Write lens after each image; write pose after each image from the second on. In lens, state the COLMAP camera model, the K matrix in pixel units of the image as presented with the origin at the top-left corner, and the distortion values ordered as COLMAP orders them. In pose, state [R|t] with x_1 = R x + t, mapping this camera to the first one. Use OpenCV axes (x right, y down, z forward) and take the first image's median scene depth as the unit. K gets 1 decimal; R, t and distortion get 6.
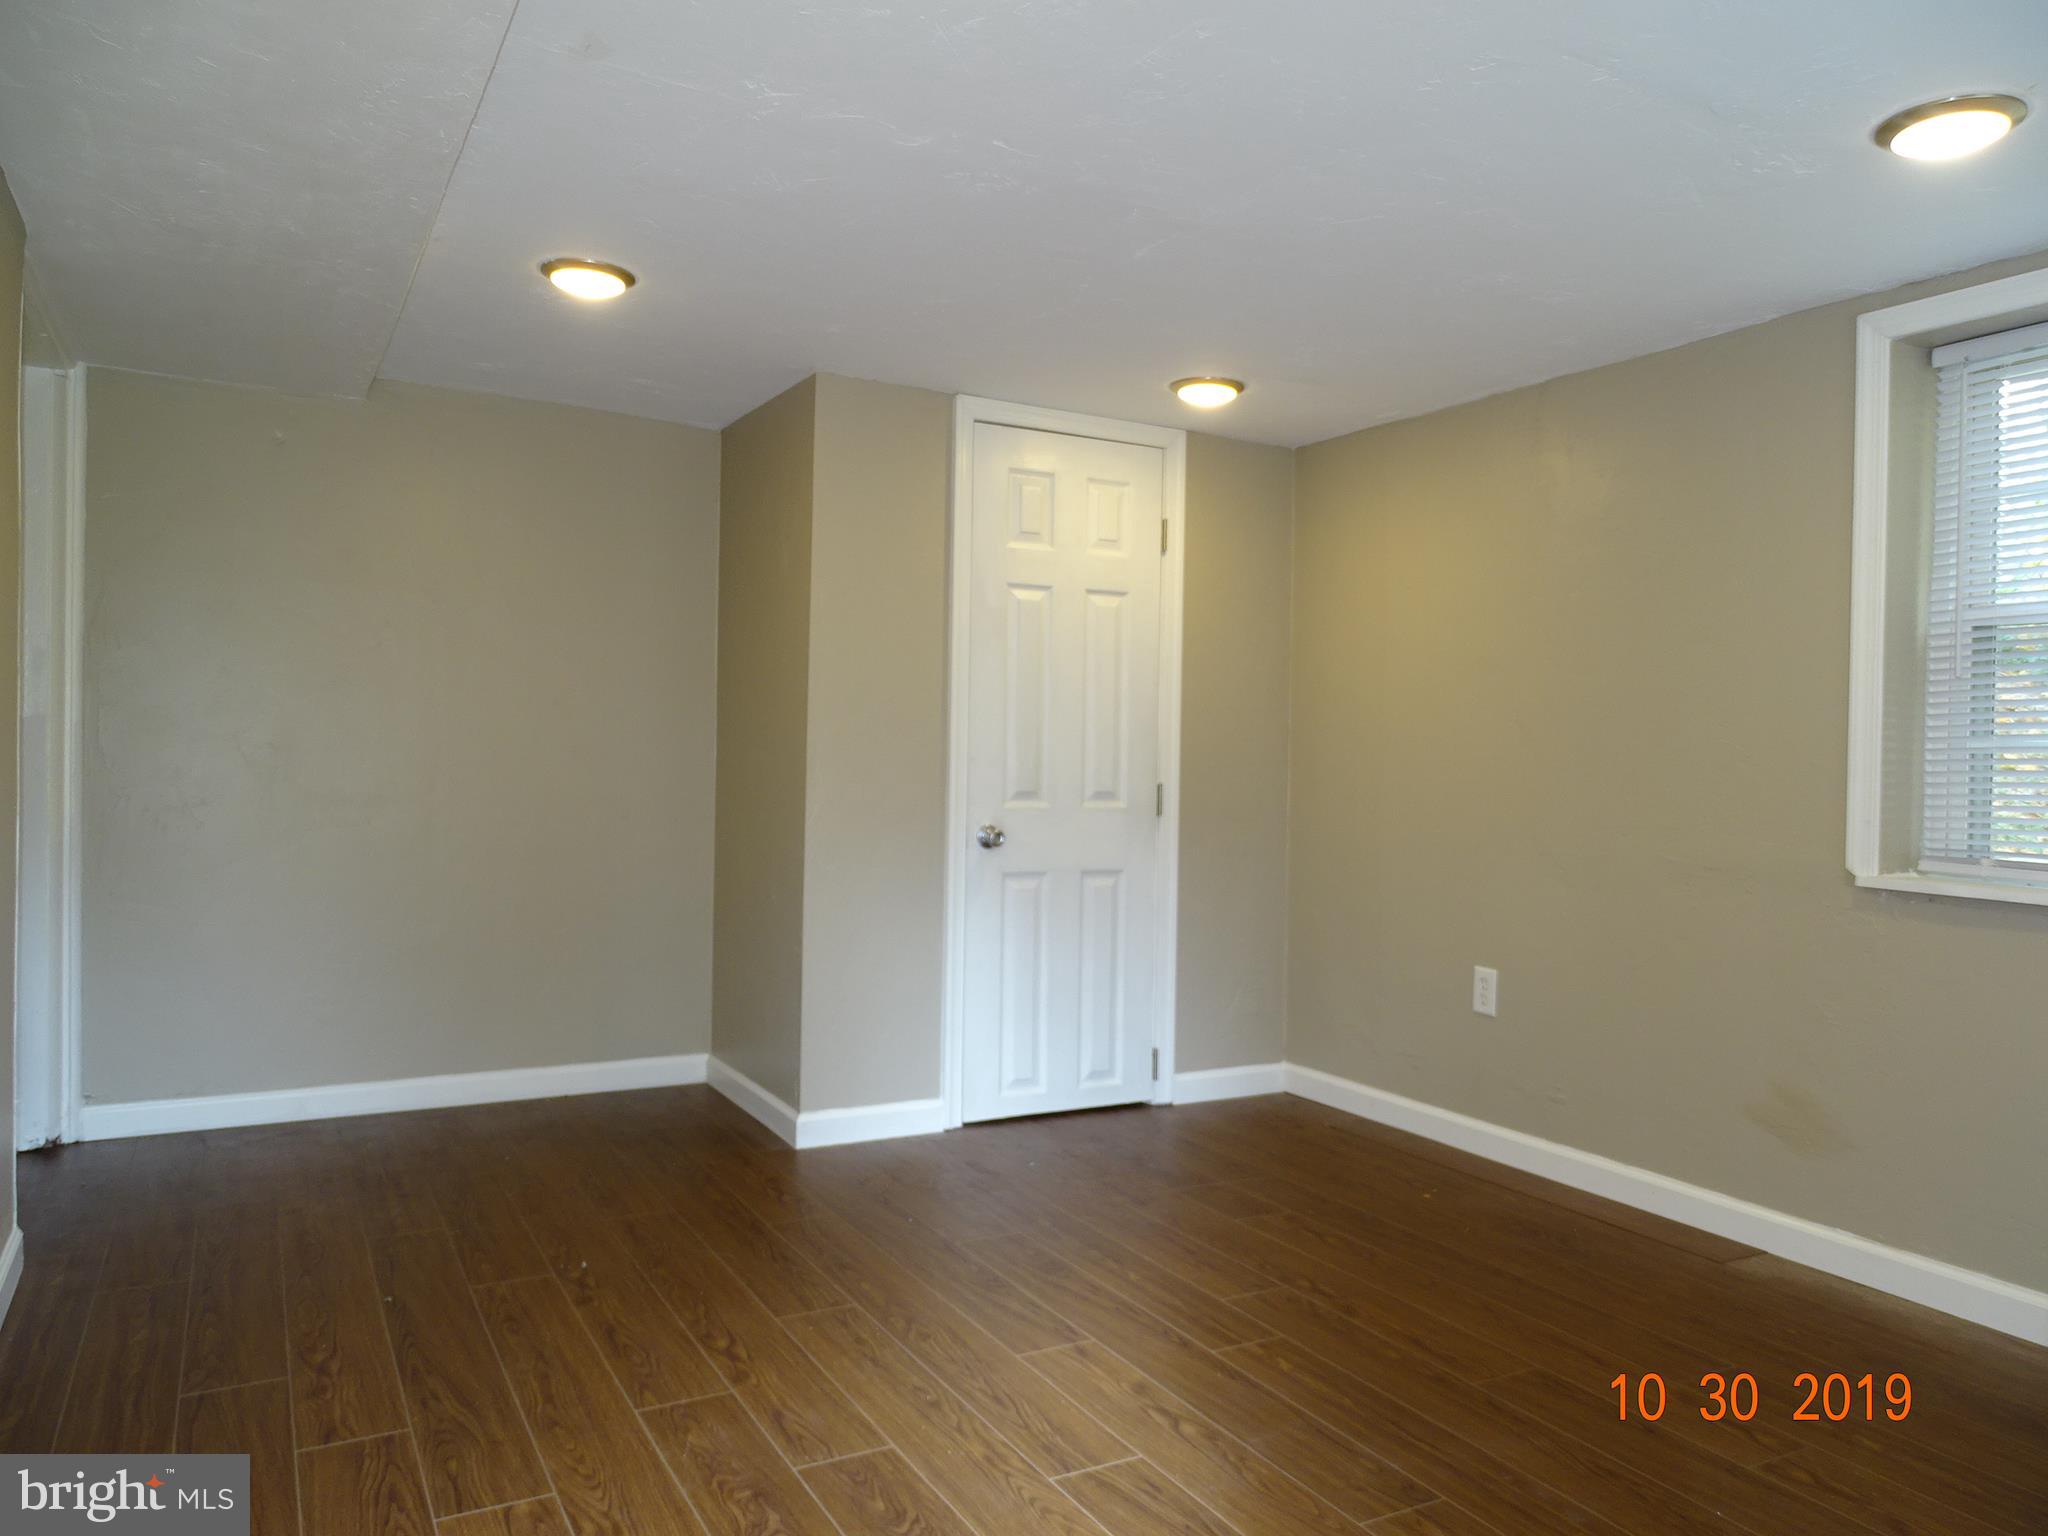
lens RADIAL K [[1465.3, 0, 1030.9], [0, 1465.3, 771.3], [0, 0, 1]] dist [0.011180, -0.011158]
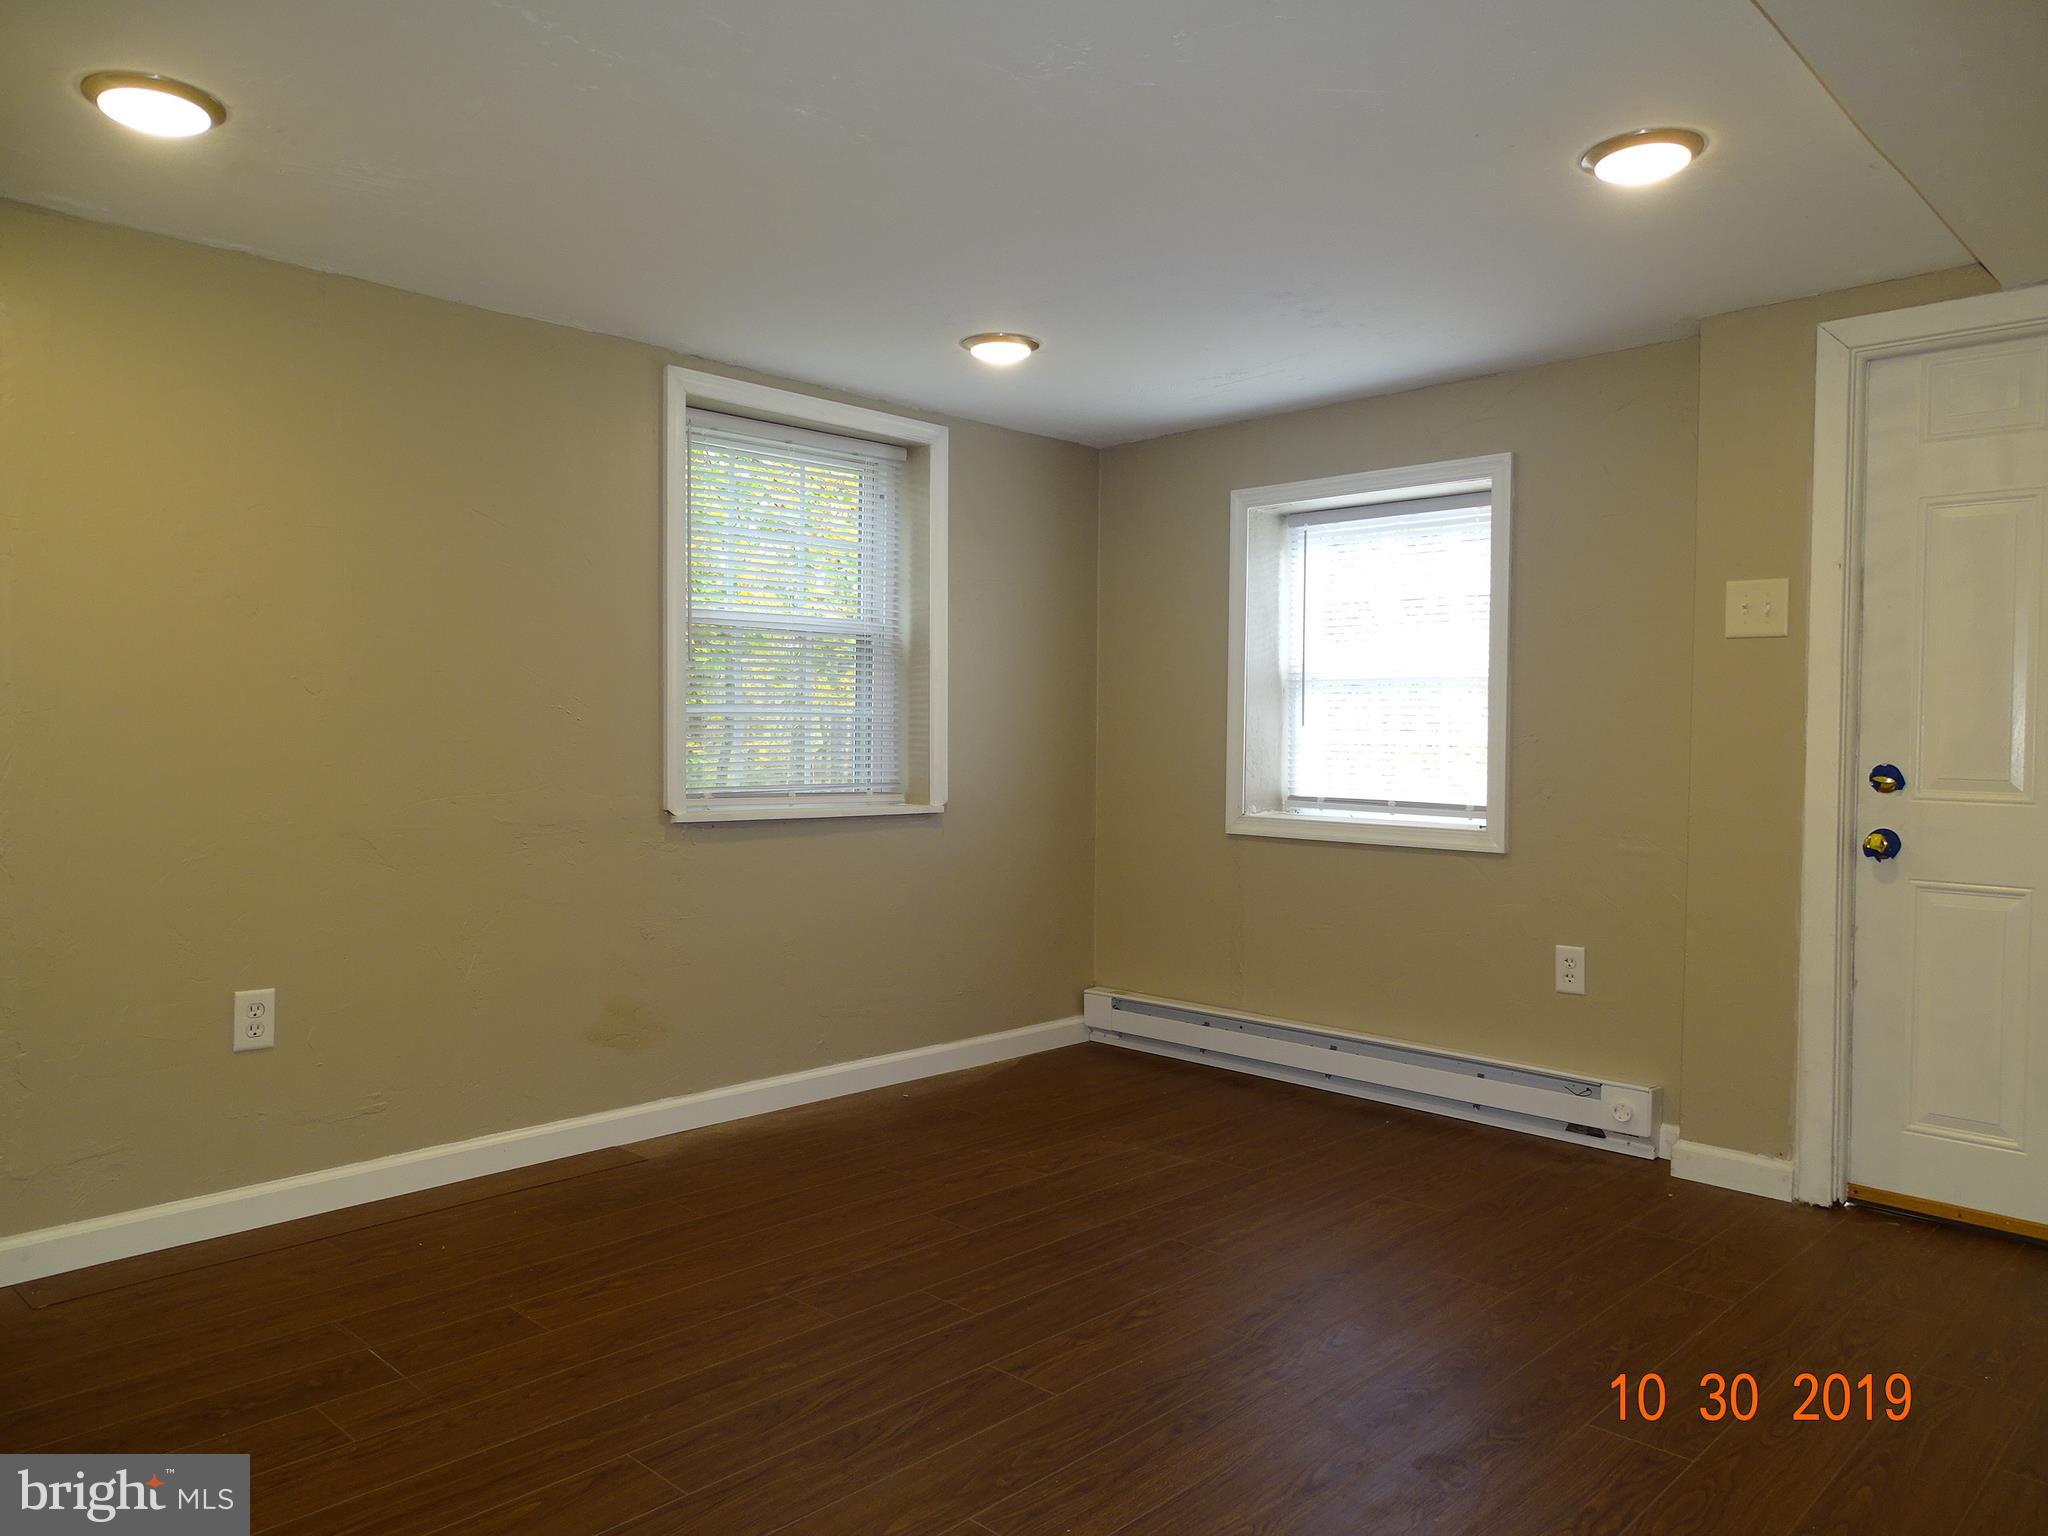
lens RADIAL K [[1465.3, 0, 1030.8], [0, 1465.3, 761.9], [0, 0, 1]] dist [0.011180, -0.011158]
pose [[-0.301214, -0.045762, 0.952458, -0.737020], [-0.002138, 0.998878, 0.047317, -0.034549], [-0.953554, 0.012216, -0.300974, 1.102549]]
